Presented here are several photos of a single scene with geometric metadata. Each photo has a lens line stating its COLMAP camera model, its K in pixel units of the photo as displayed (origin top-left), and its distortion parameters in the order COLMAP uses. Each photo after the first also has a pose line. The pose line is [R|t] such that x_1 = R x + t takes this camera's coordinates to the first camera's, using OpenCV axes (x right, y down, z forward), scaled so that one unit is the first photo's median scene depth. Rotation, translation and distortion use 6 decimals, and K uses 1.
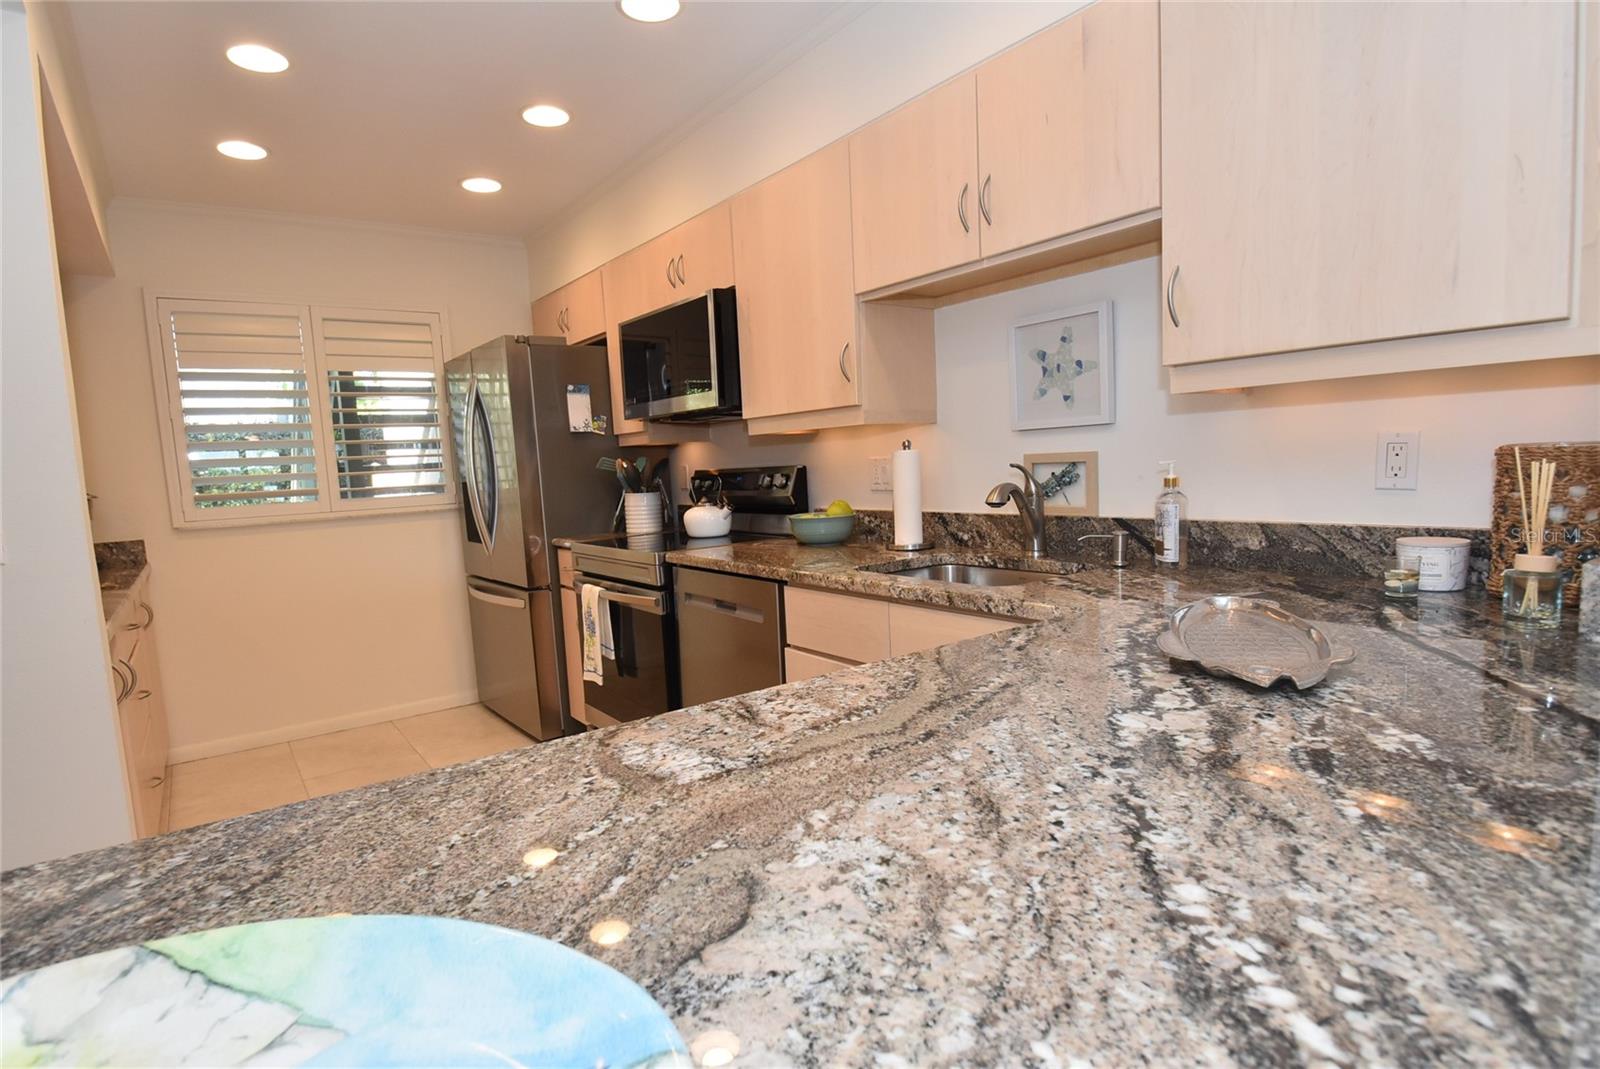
lens RADIAL K [[842.7, 0, 795.7], [0, 842.7, 557.8], [0, 0, 1]] dist [-0.005462, -0.000845]
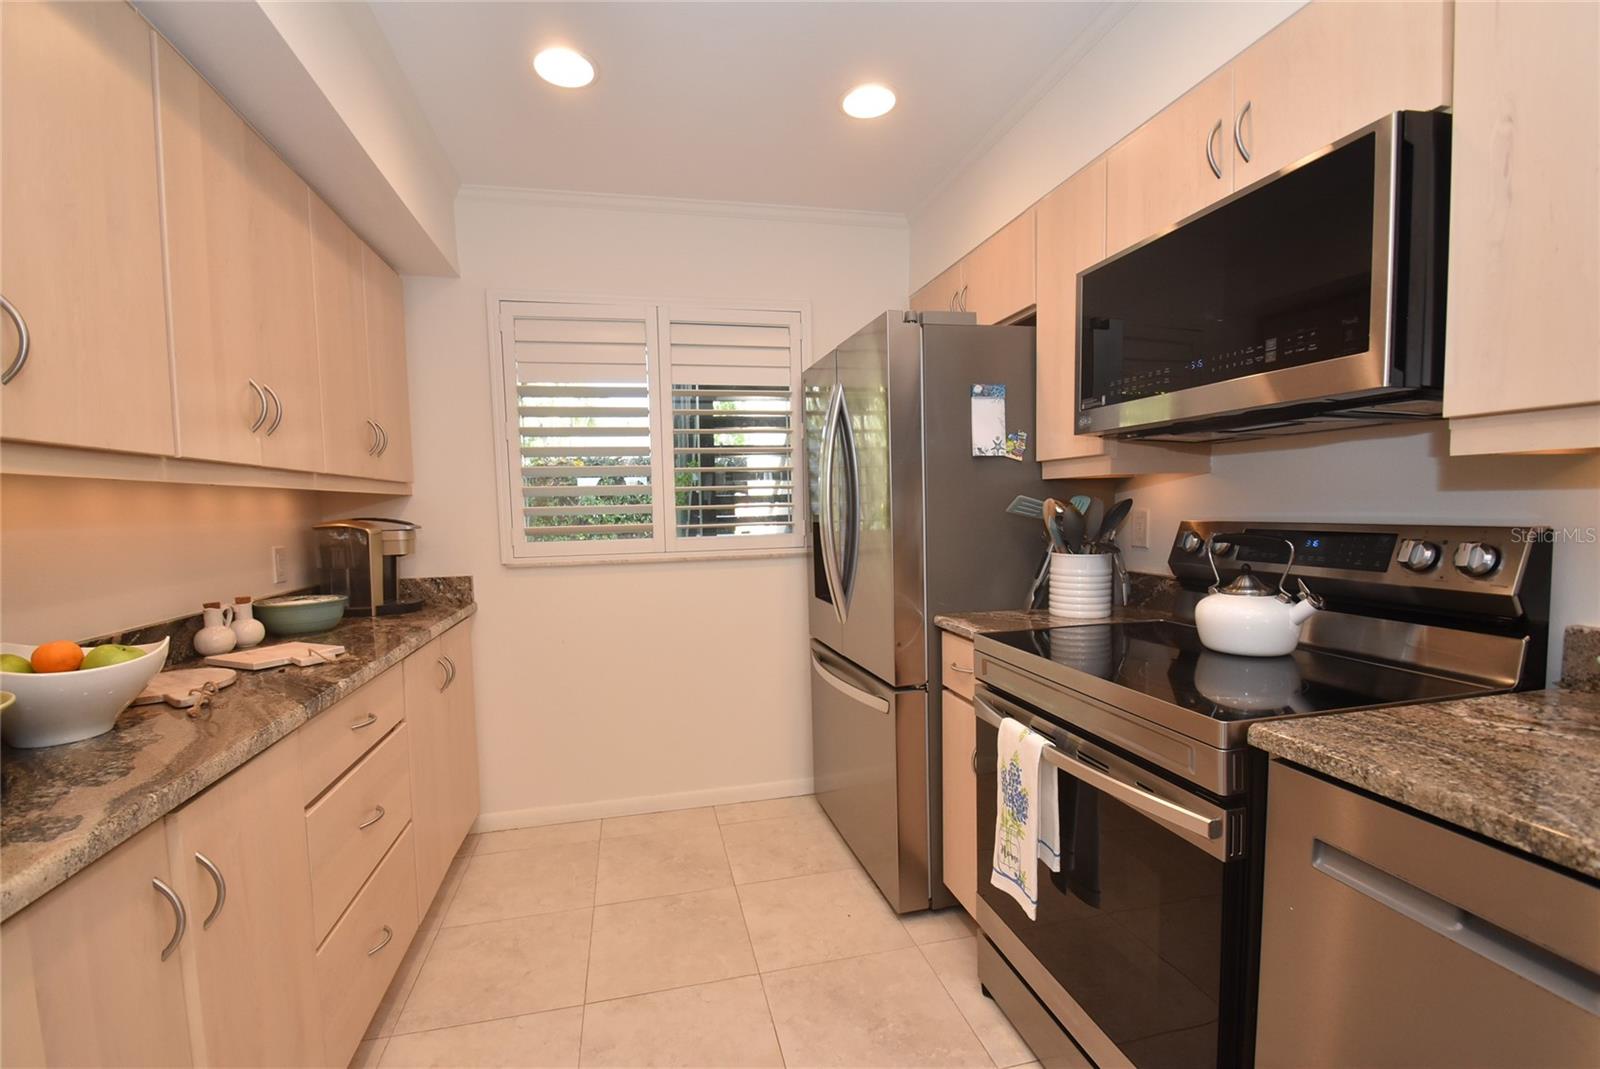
lens RADIAL K [[700.2, 0, 791.0], [0, 700.2, 556.3], [0, 0, 1]] dist [0.023382, -0.023687]
pose [[0.919633, 0.057897, -0.388488, -0.178136], [-0.068415, 0.997569, -0.013283, -0.053322], [0.386775, 0.038794, 0.921358, 0.435833]]
